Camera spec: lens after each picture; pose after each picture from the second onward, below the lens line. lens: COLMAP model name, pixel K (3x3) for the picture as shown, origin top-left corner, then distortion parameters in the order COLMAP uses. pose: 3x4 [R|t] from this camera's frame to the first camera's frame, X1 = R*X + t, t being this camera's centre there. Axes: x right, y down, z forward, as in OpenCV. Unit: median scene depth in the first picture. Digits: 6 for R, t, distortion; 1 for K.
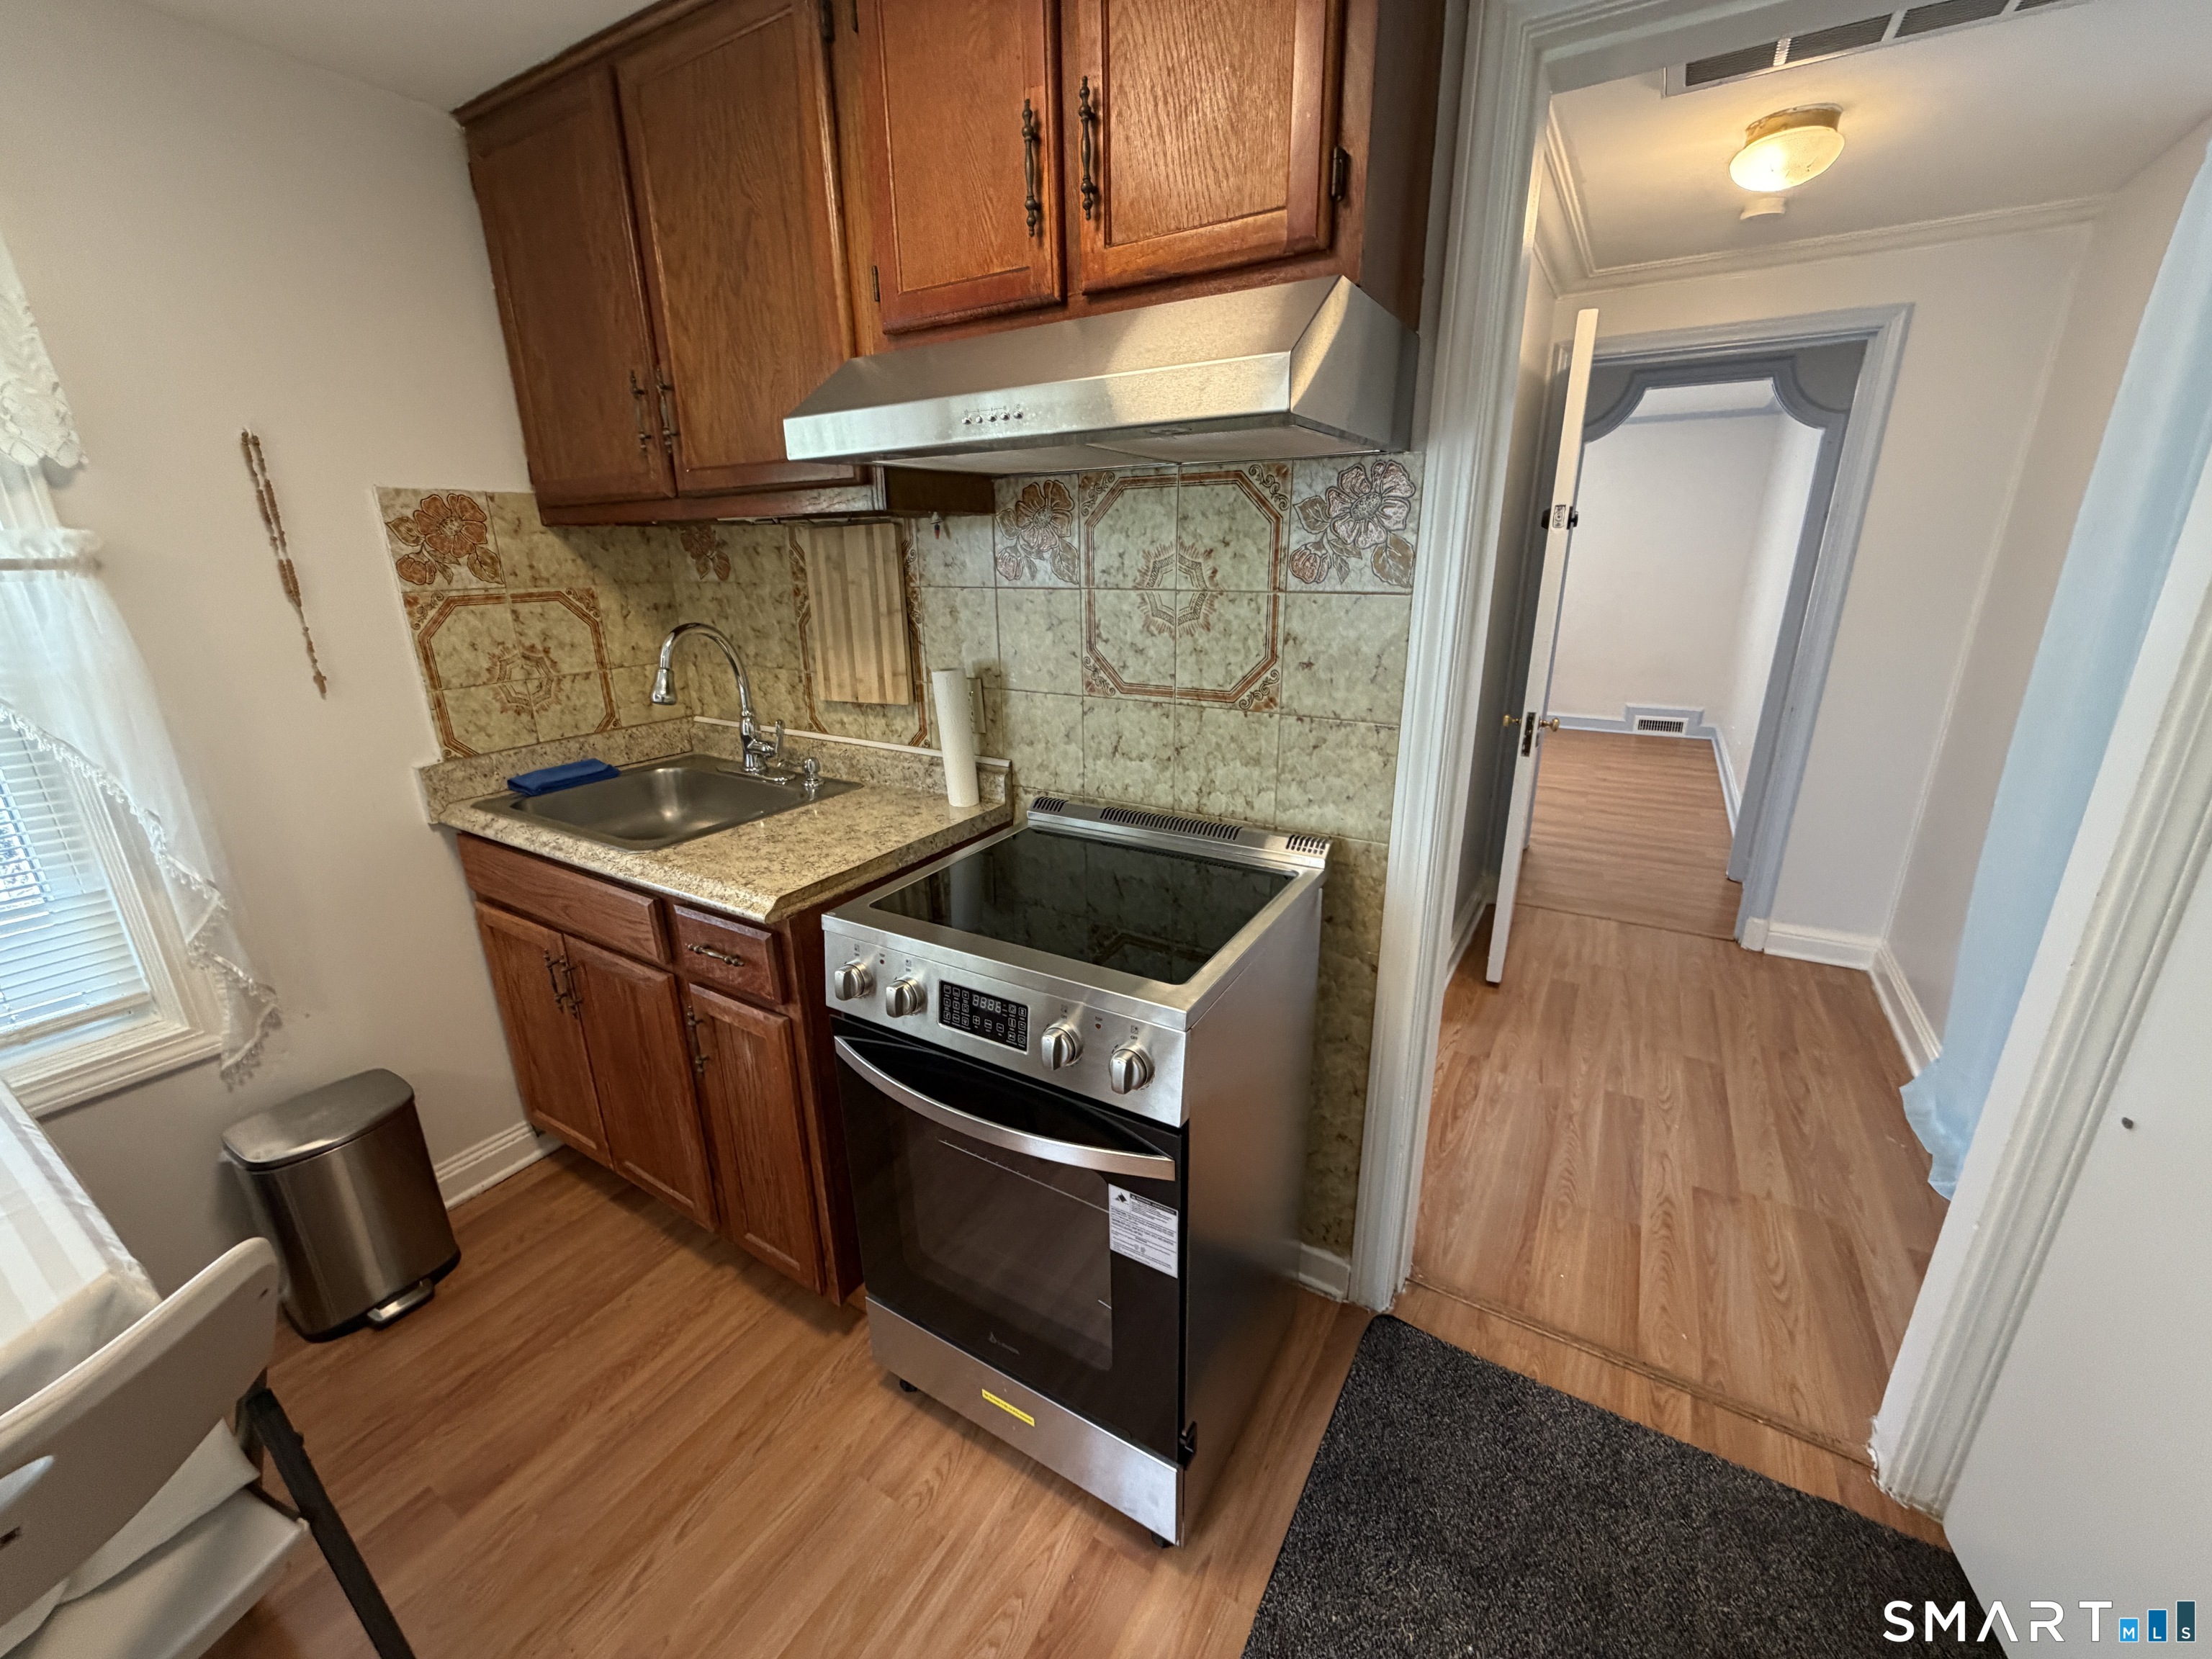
lens RADIAL K [[884.1, 0, 1098.9], [0, 884.1, 831.4], [0, 0, 1]] dist [0.001003, -0.000031]
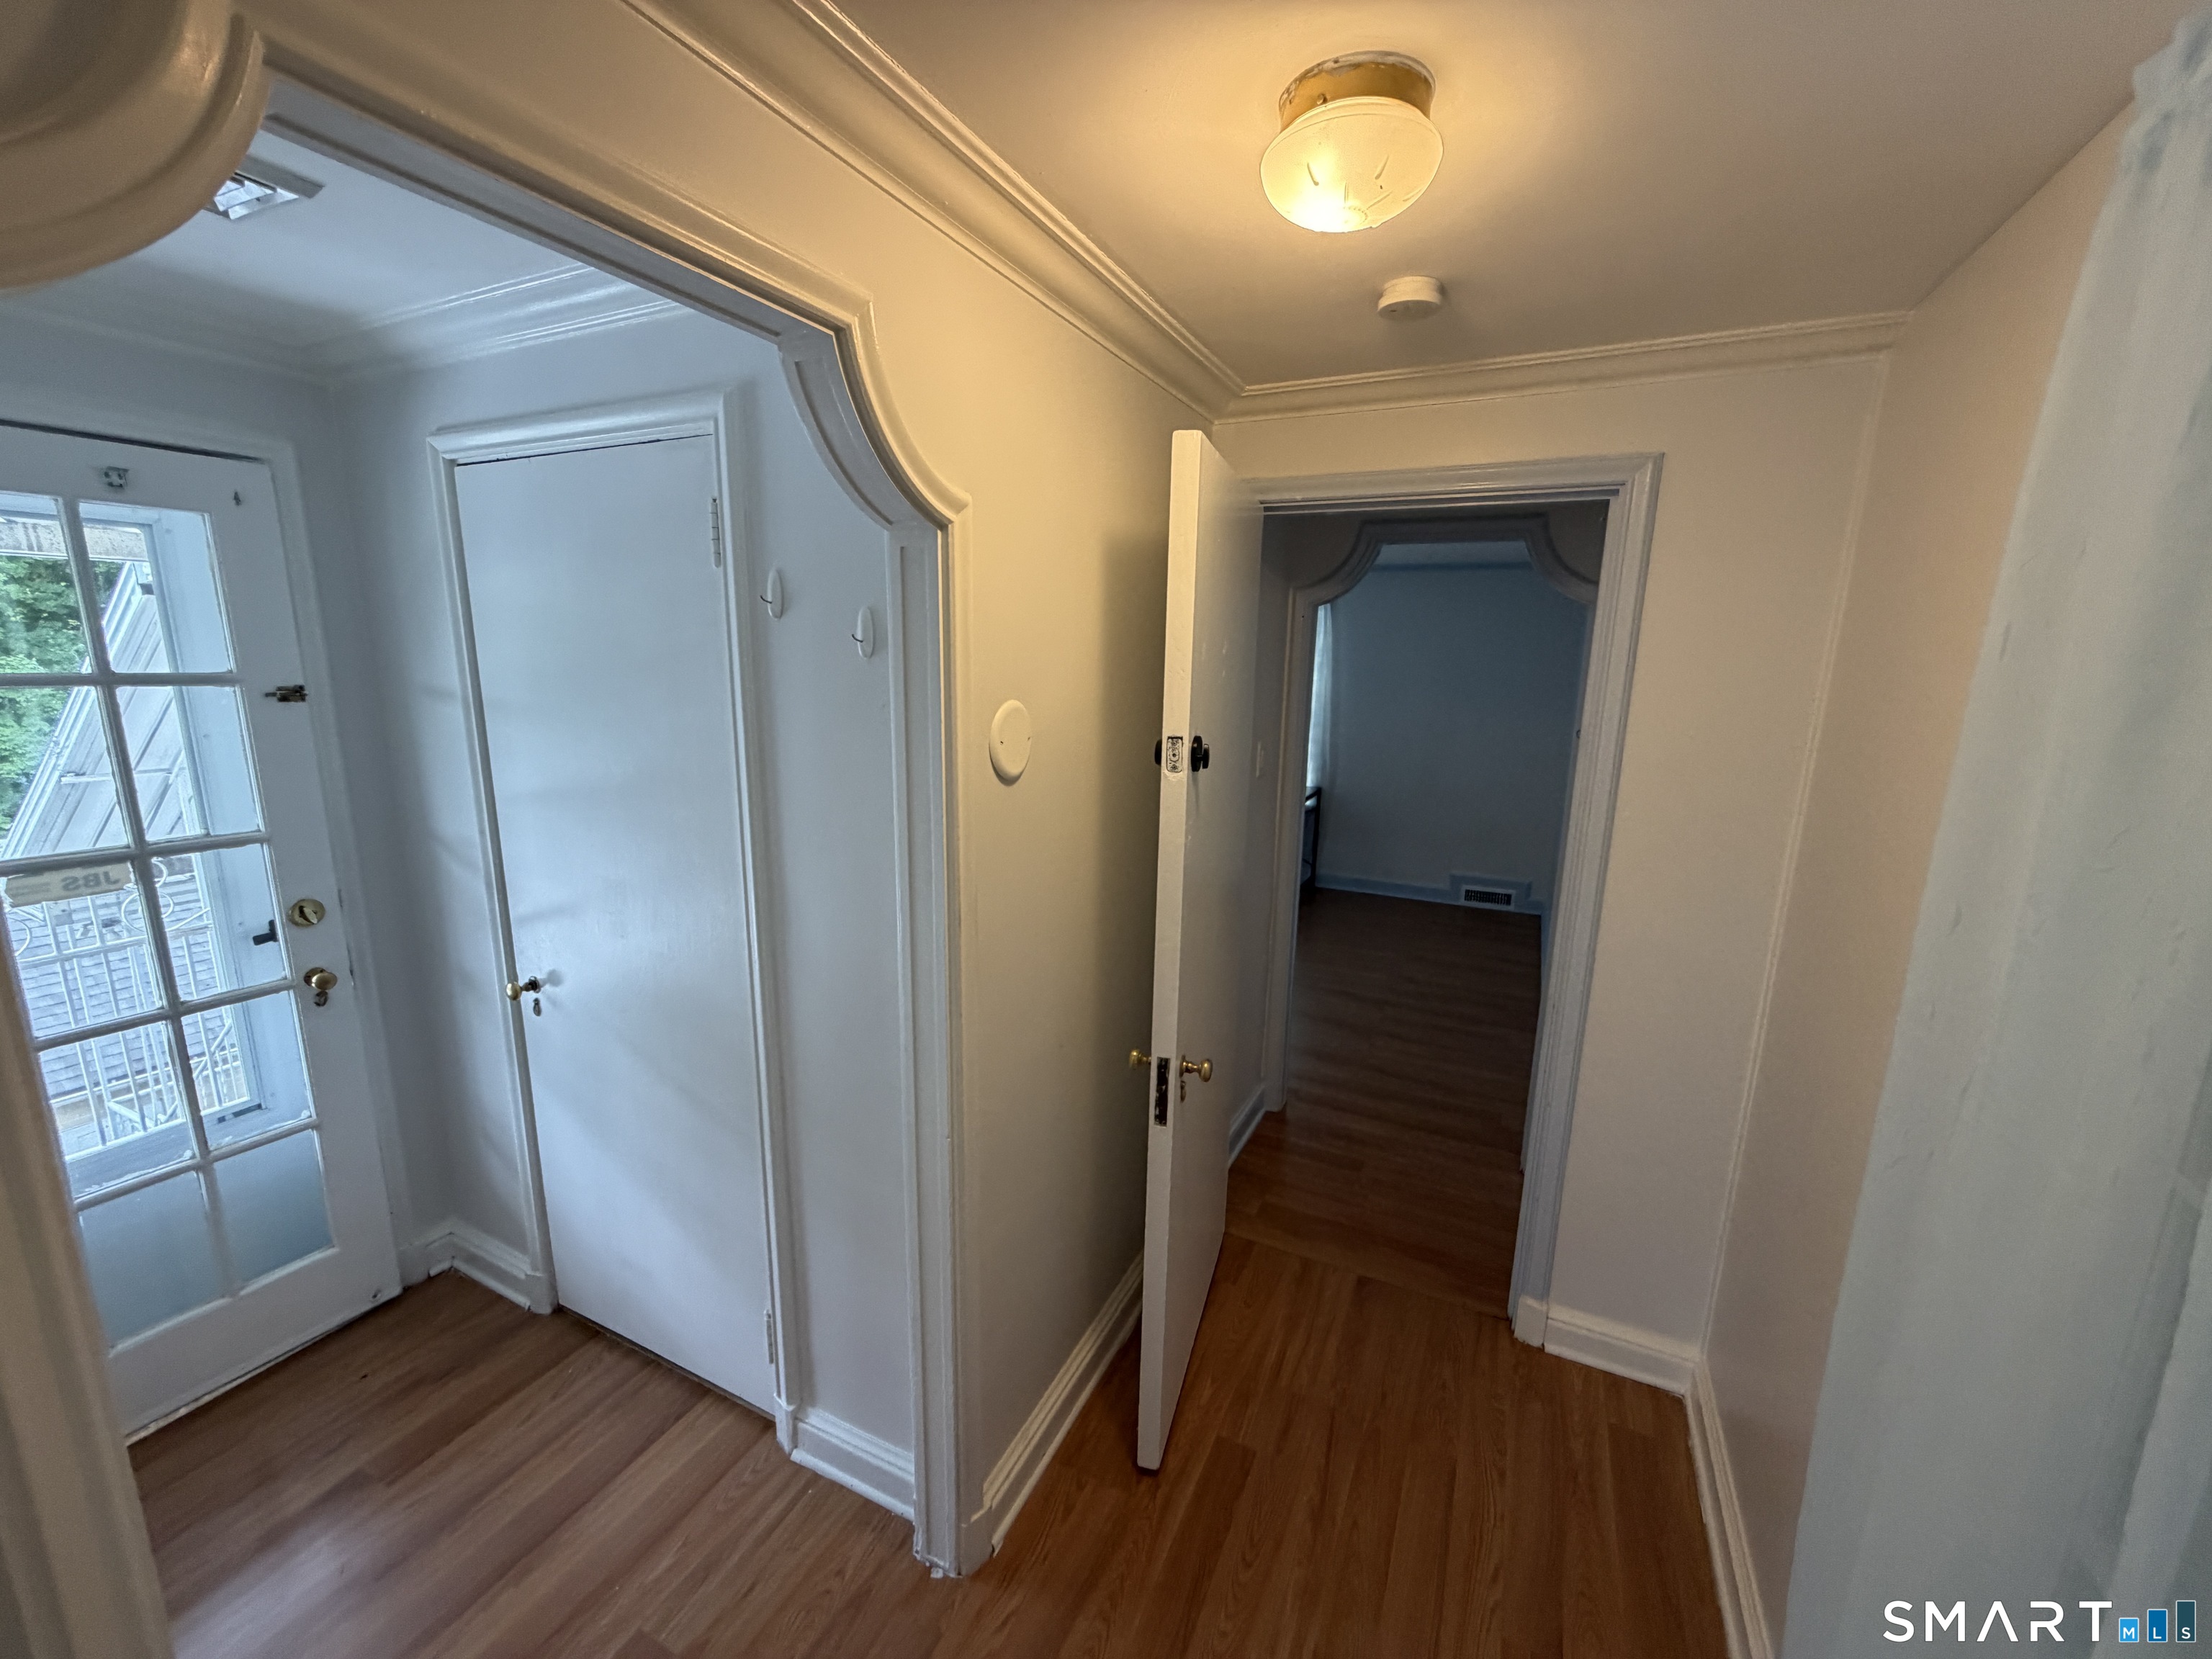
lens RADIAL K [[884.1, 0, 1105.3], [0, 884.1, 828.2], [0, 0, 1]] dist [0.001003, -0.000031]
pose [[0.995215, 0.015426, 0.096482, 0.653340], [-0.004880, 0.994074, -0.108597, -0.352037], [-0.097586, 0.107606, 0.989393, 0.601502]]
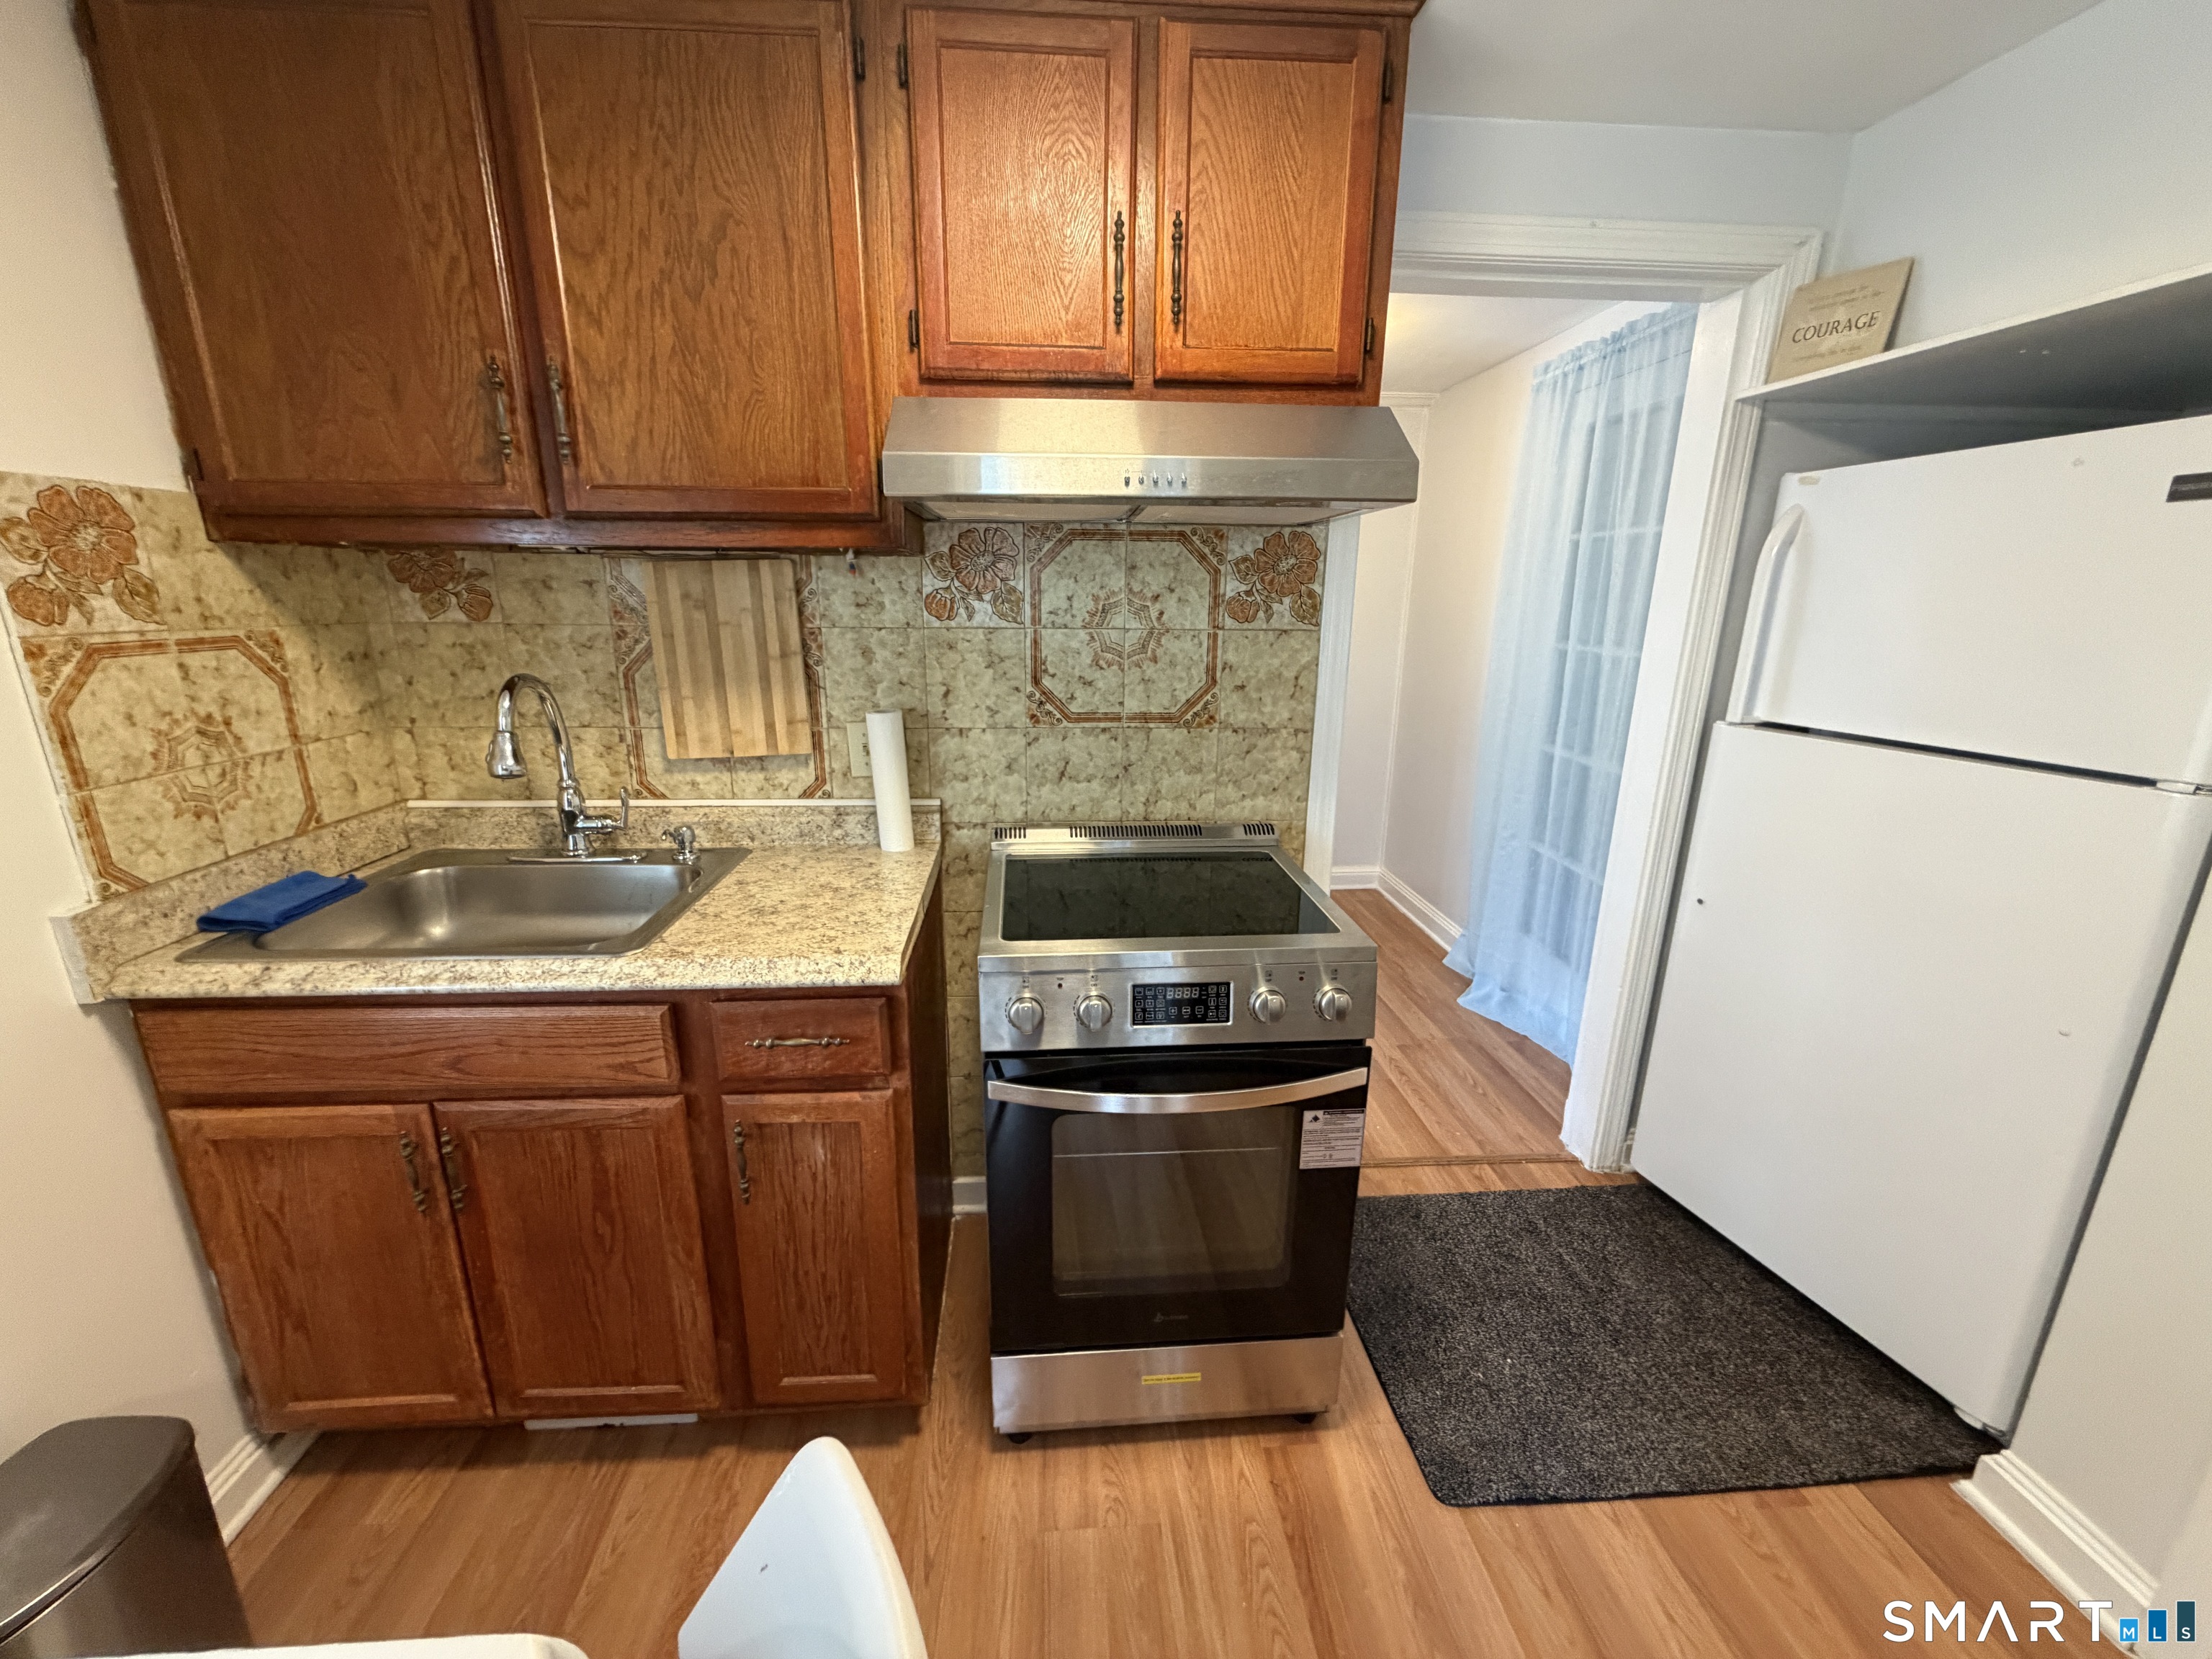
lens RADIAL K [[884.1, 0, 1099.1], [0, 884.1, 831.1], [0, 0, 1]] dist [0.001003, -0.000031]
pose [[0.813273, -0.131951, 0.566723, -0.570849], [0.159871, 0.987138, 0.000415, -0.016989], [-0.559489, 0.090265, 0.823908, 0.084307]]
